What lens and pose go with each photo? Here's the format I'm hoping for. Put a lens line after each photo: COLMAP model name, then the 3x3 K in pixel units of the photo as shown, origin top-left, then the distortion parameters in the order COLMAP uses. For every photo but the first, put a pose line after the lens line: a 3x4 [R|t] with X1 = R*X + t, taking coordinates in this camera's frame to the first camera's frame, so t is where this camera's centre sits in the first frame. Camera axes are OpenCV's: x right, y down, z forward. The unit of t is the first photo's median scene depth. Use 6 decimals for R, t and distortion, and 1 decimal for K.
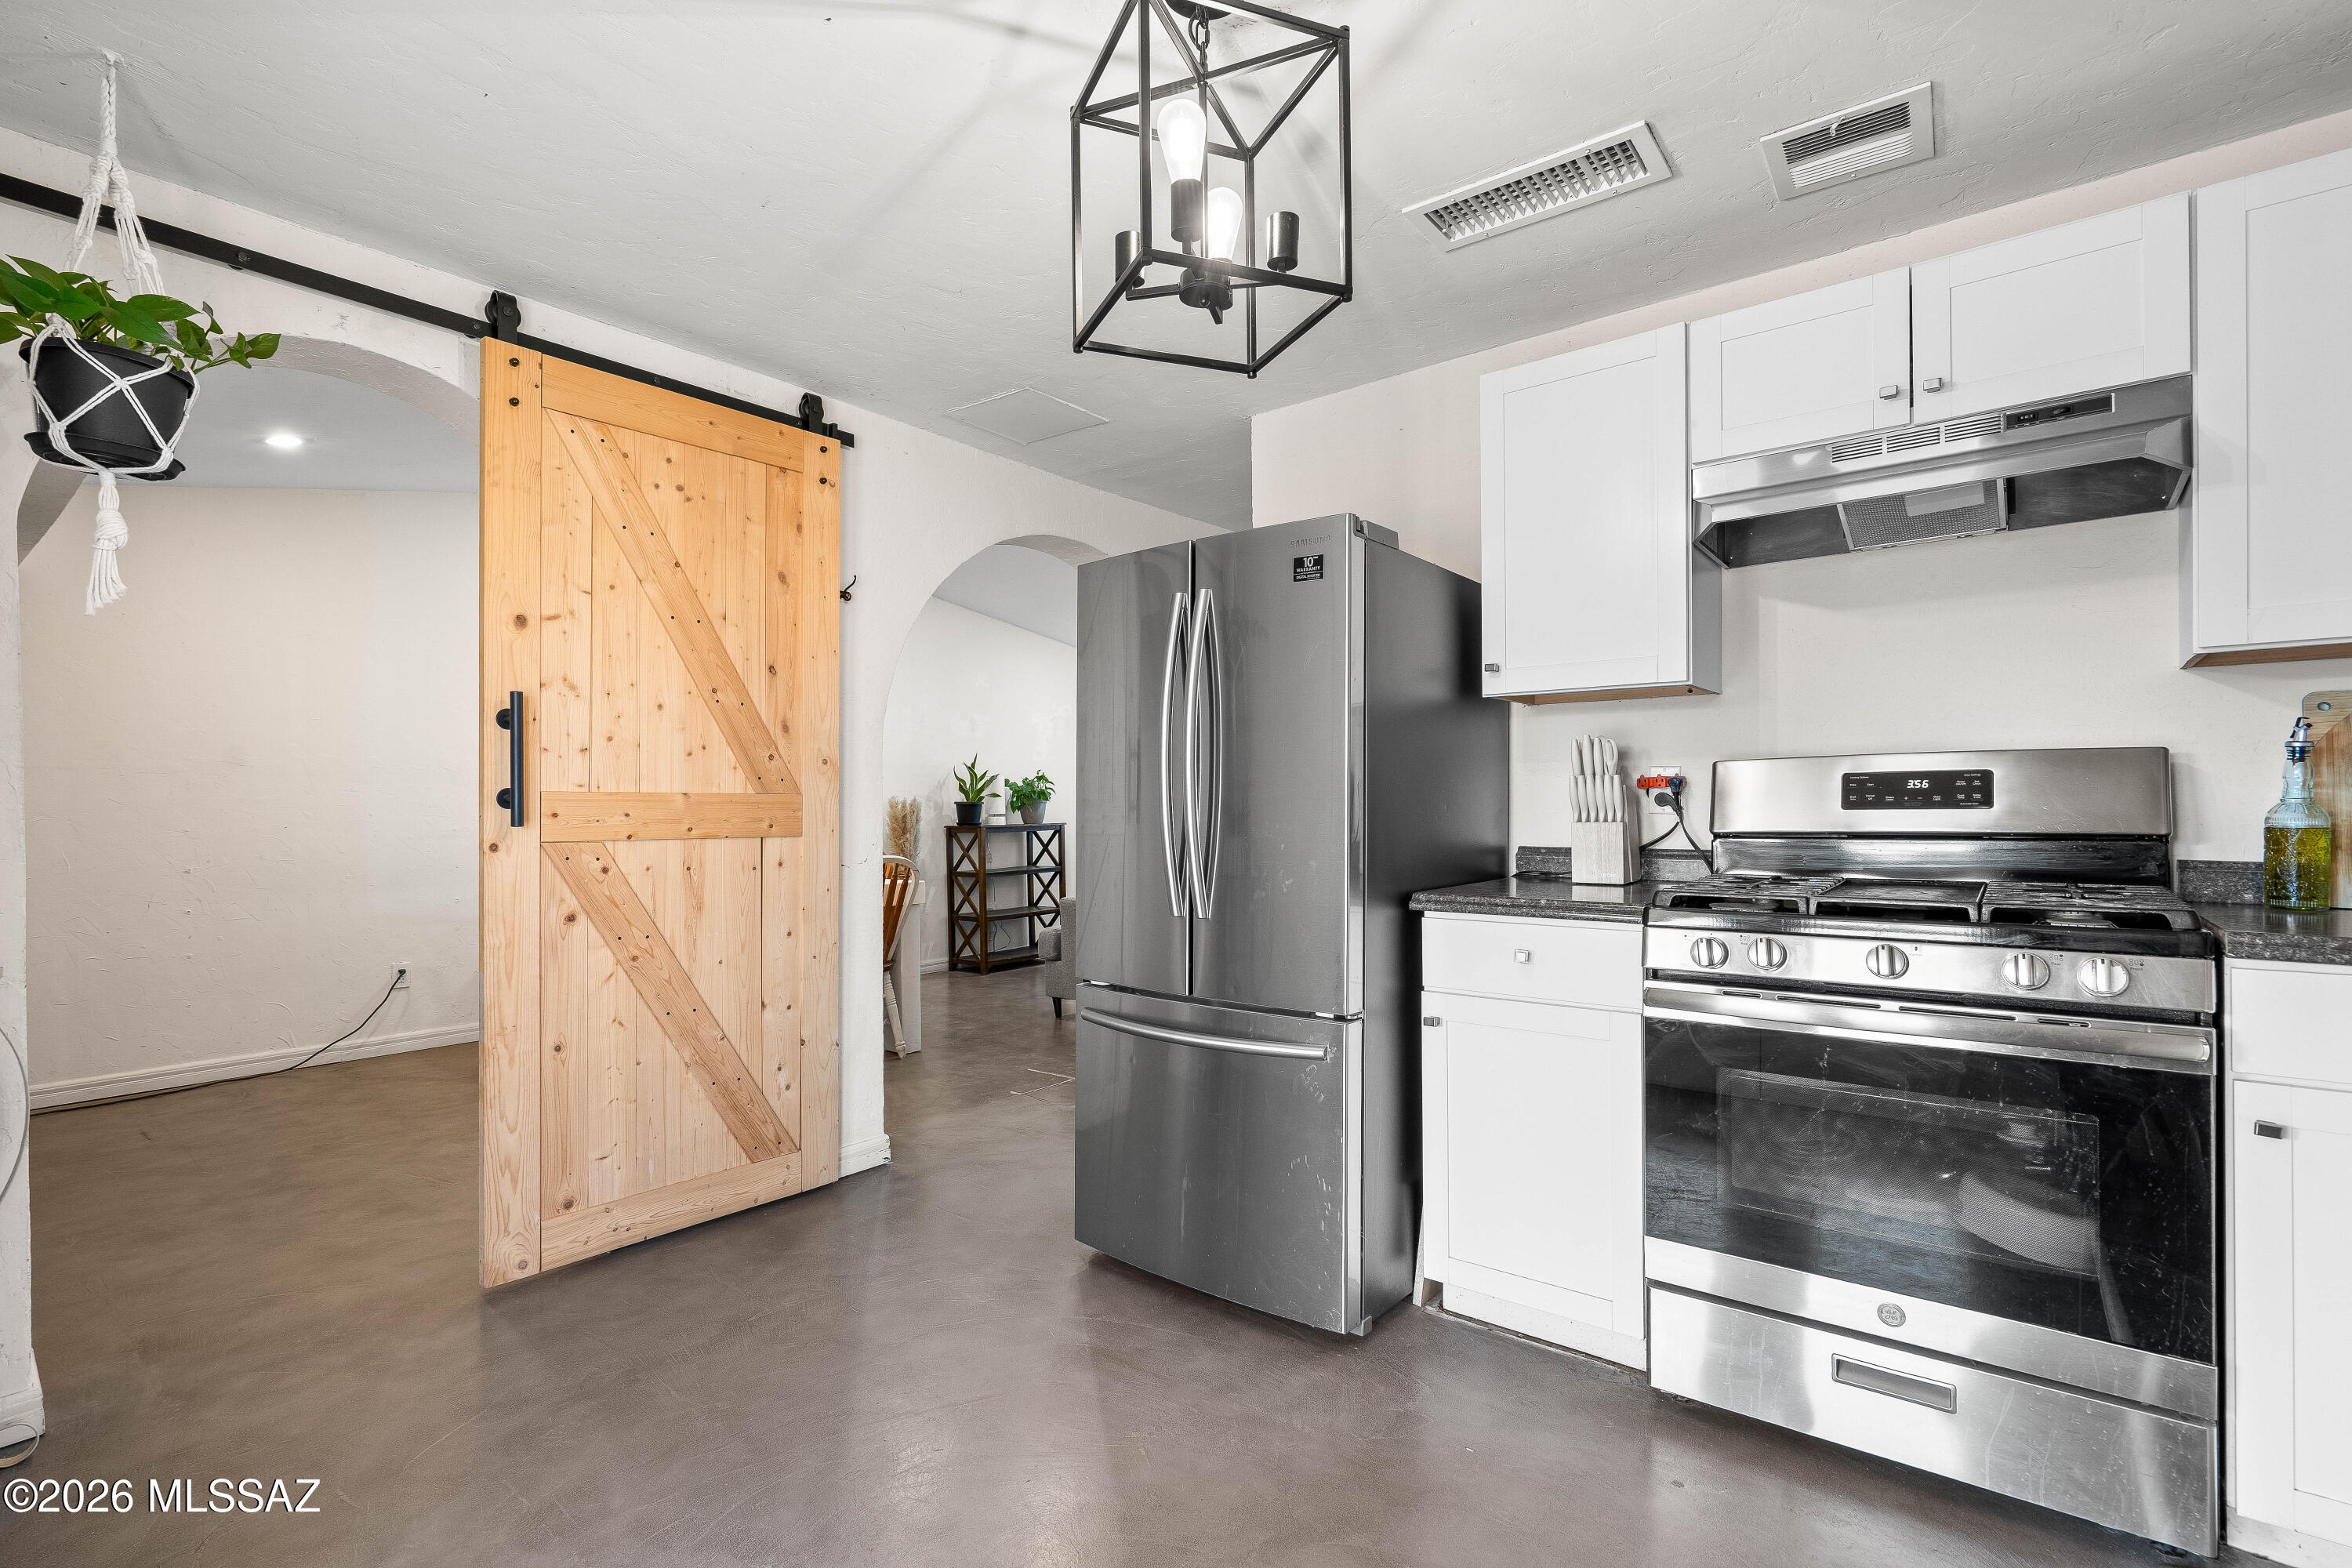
lens RADIAL K [[1100.5, 0, 1176.0], [0, 1100.5, 784.0], [0, 0, 1]] dist [-0.000189, 0.000008]
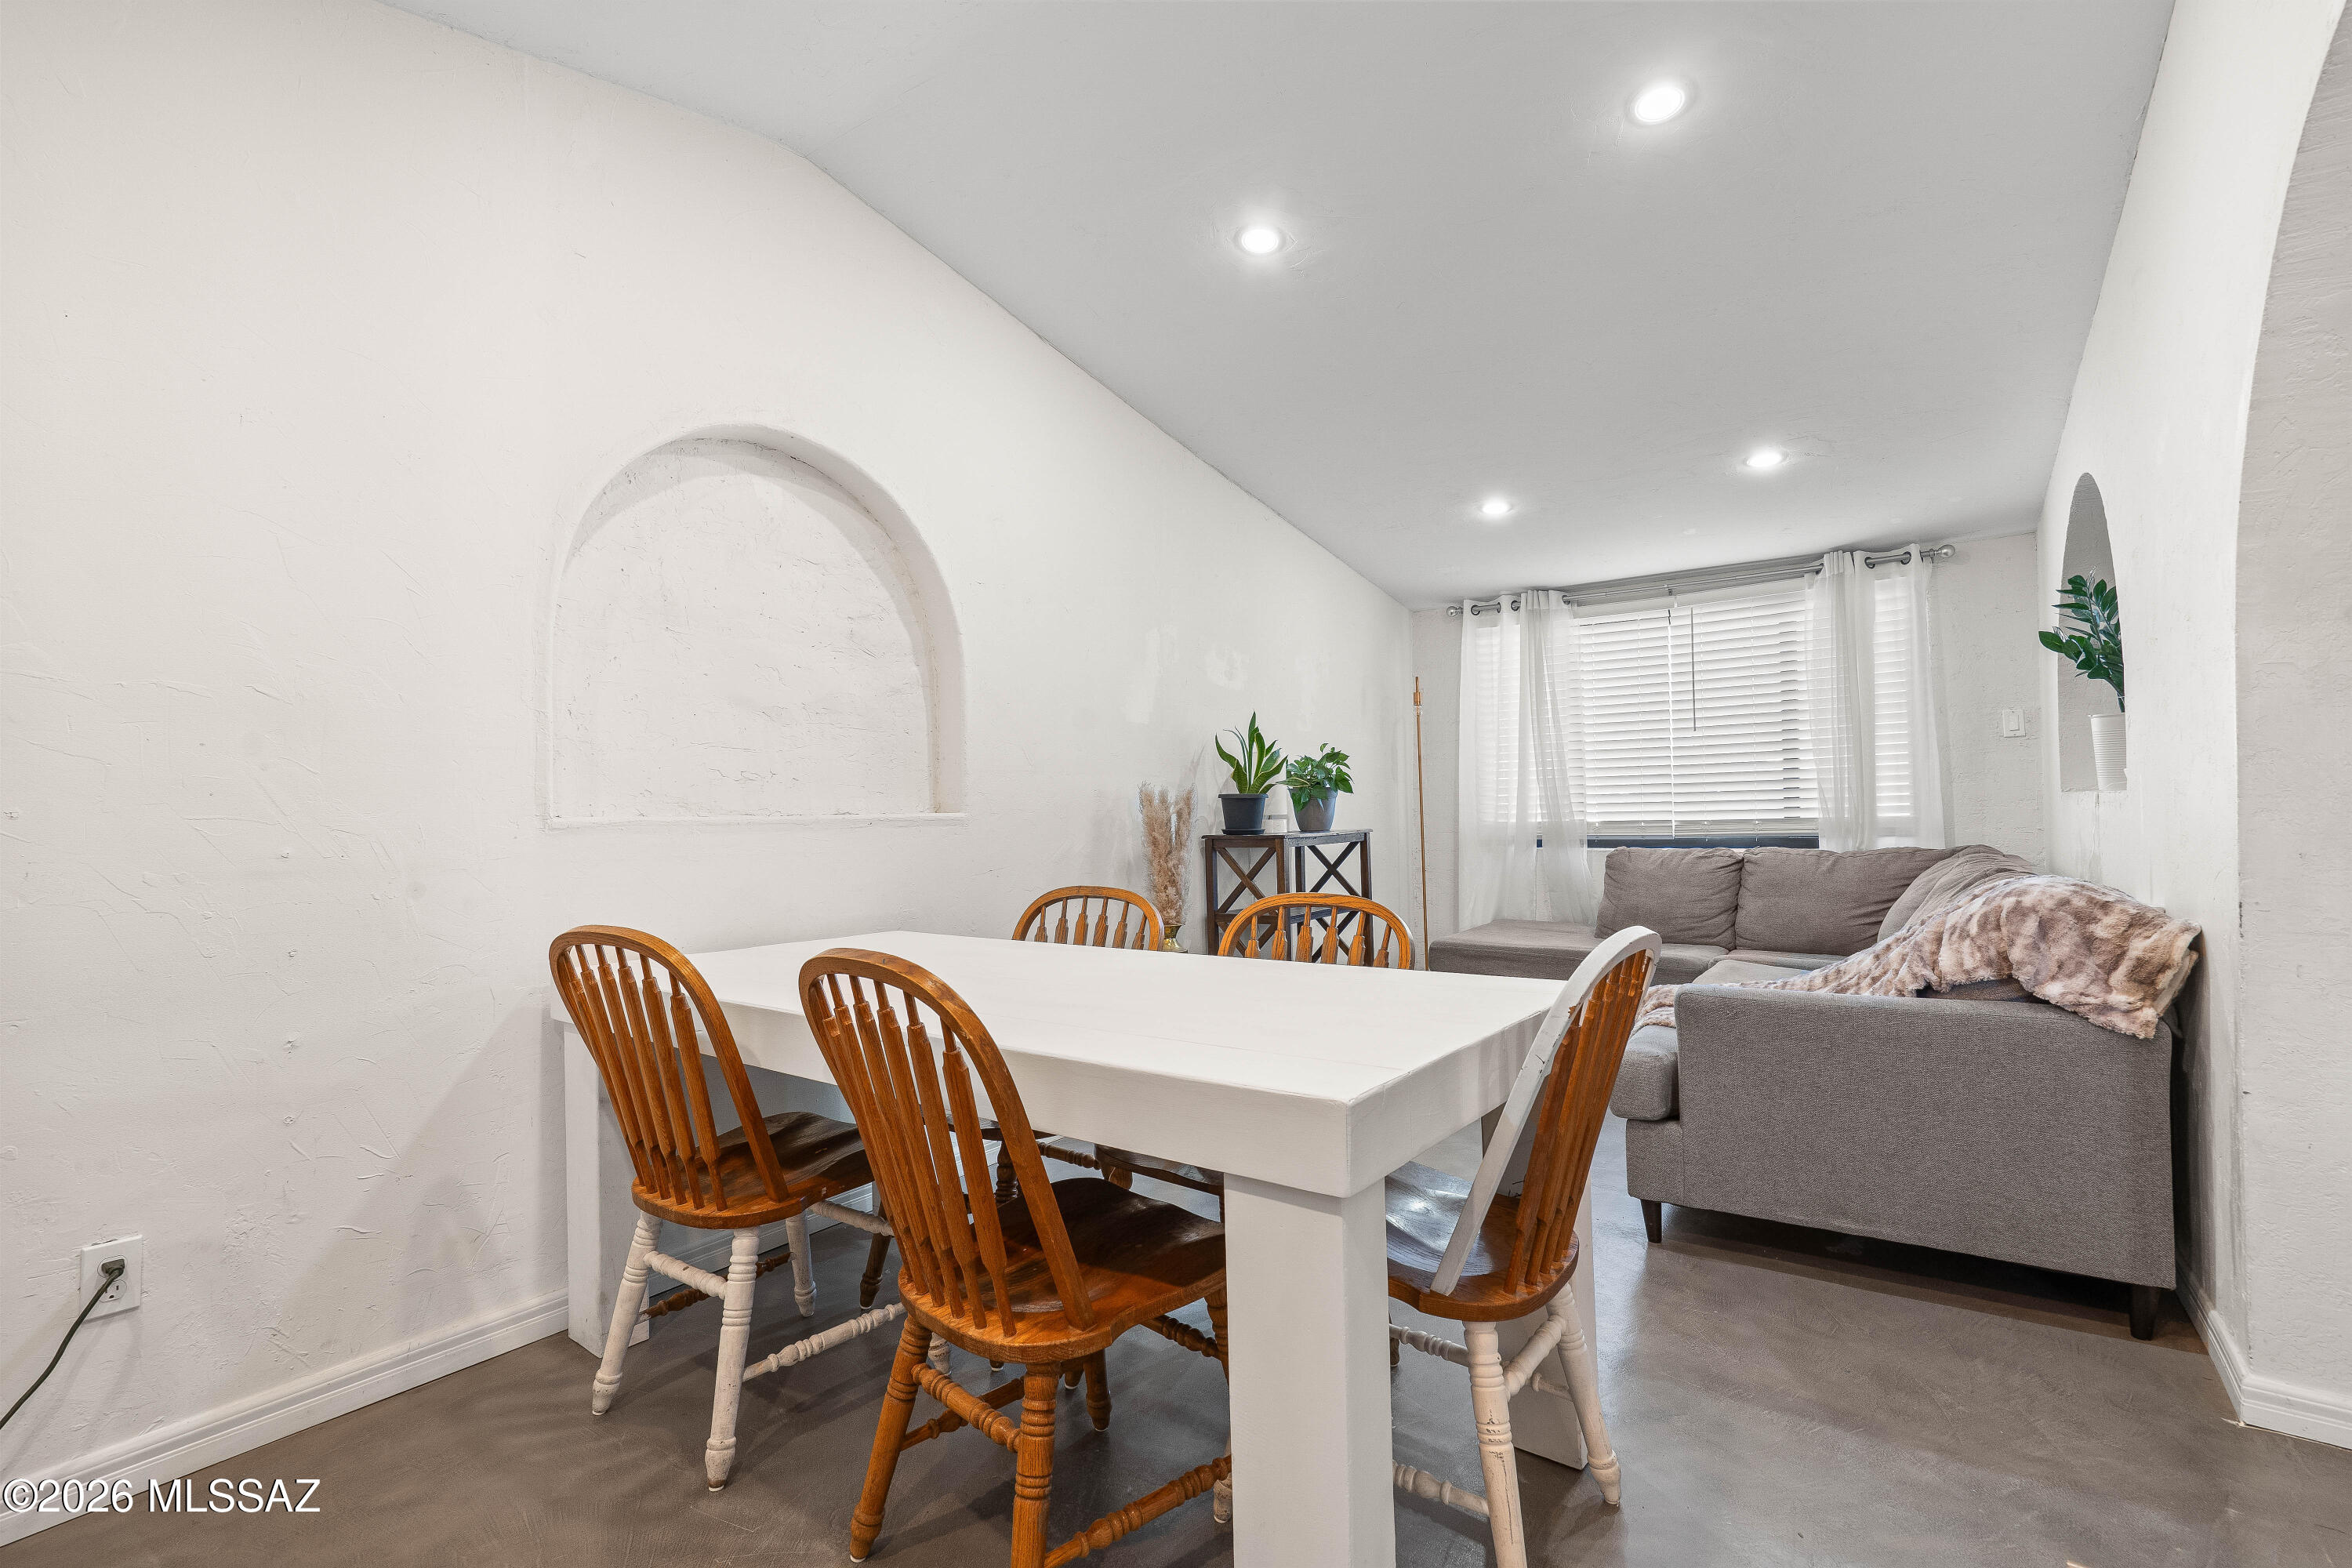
lens RADIAL K [[1053.7, 0, 1168.0], [0, 1053.7, 775.4], [0, 0, 1]] dist [0.000152, 0.000069]
pose [[0.996780, -0.002356, 0.080152, -0.268516], [0.003869, 0.999817, -0.018717, 0.016170], [-0.080093, 0.018967, 0.996607, 0.430138]]
